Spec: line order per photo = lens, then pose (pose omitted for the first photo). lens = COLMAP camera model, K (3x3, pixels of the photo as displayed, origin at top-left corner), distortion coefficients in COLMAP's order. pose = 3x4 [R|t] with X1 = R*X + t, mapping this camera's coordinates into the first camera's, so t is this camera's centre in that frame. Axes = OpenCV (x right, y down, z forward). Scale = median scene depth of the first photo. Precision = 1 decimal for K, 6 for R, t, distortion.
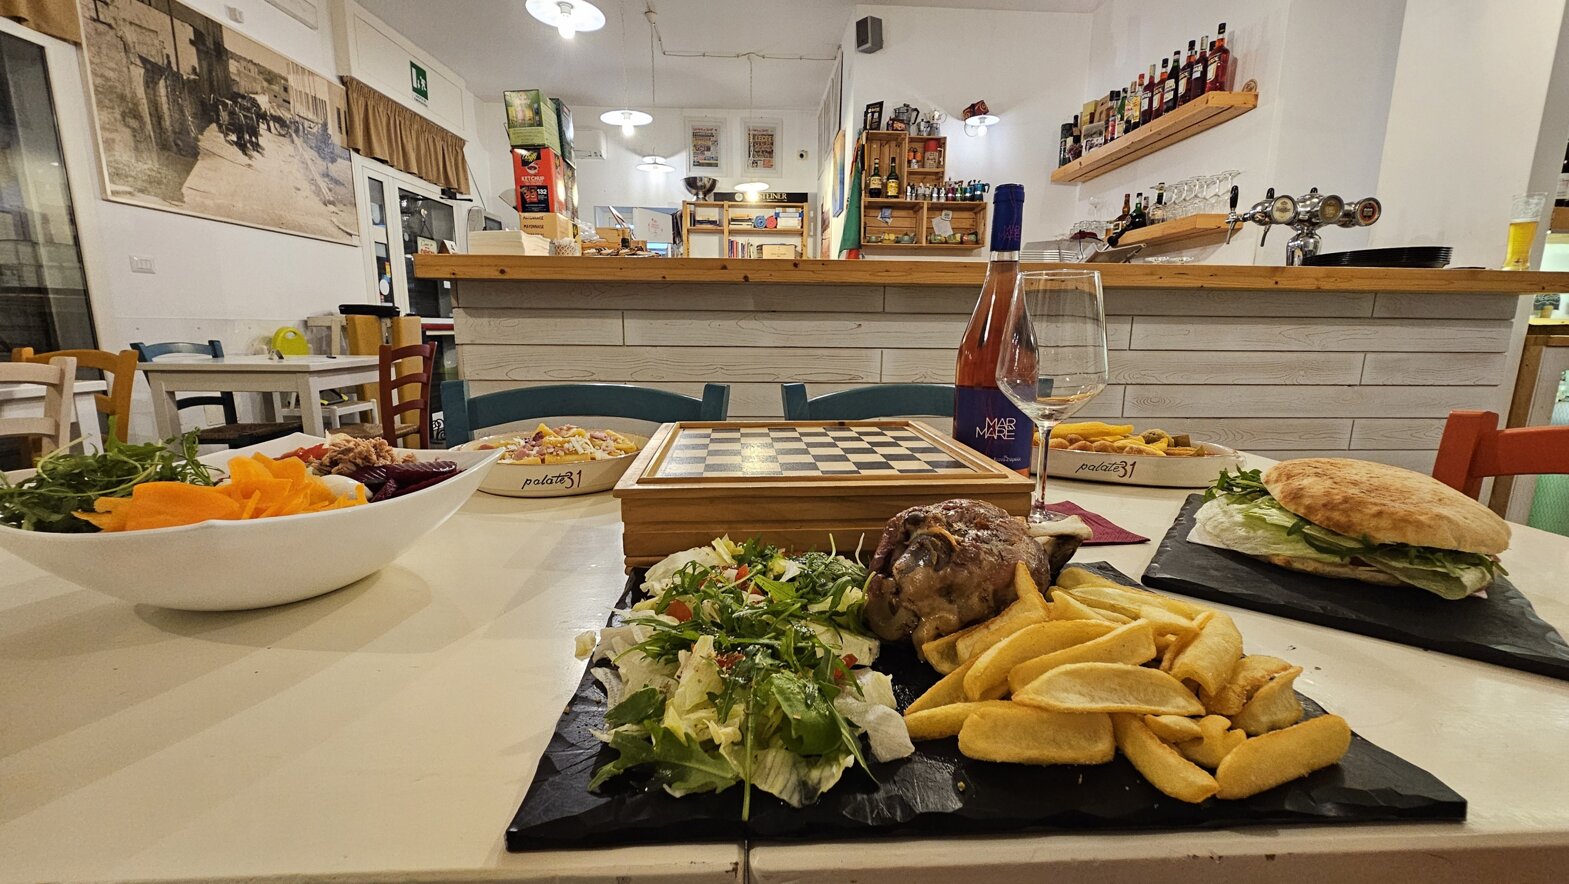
lens RADIAL K [[637.1, 0, 785.5], [0, 637.1, 445.2], [0, 0, 1]] dist [0.002819, -0.001031]
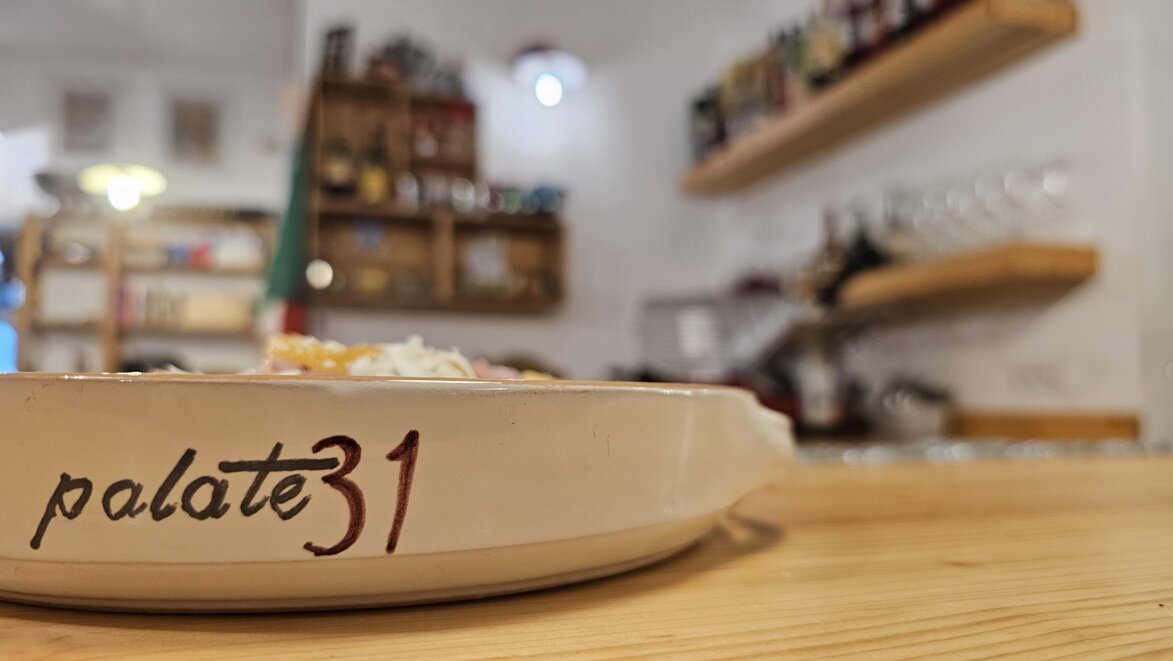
lens RADIAL K [[775.0, 0, 583.8], [0, 775.0, 328.7], [0, 0, 1]] dist [-0.002041, -0.000490]
pose [[0.968180, 0.013989, 0.249862, 0.224030], [0.053865, 0.963385, -0.262656, -0.172434], [-0.244387, 0.267758, 0.931977, 0.564872]]
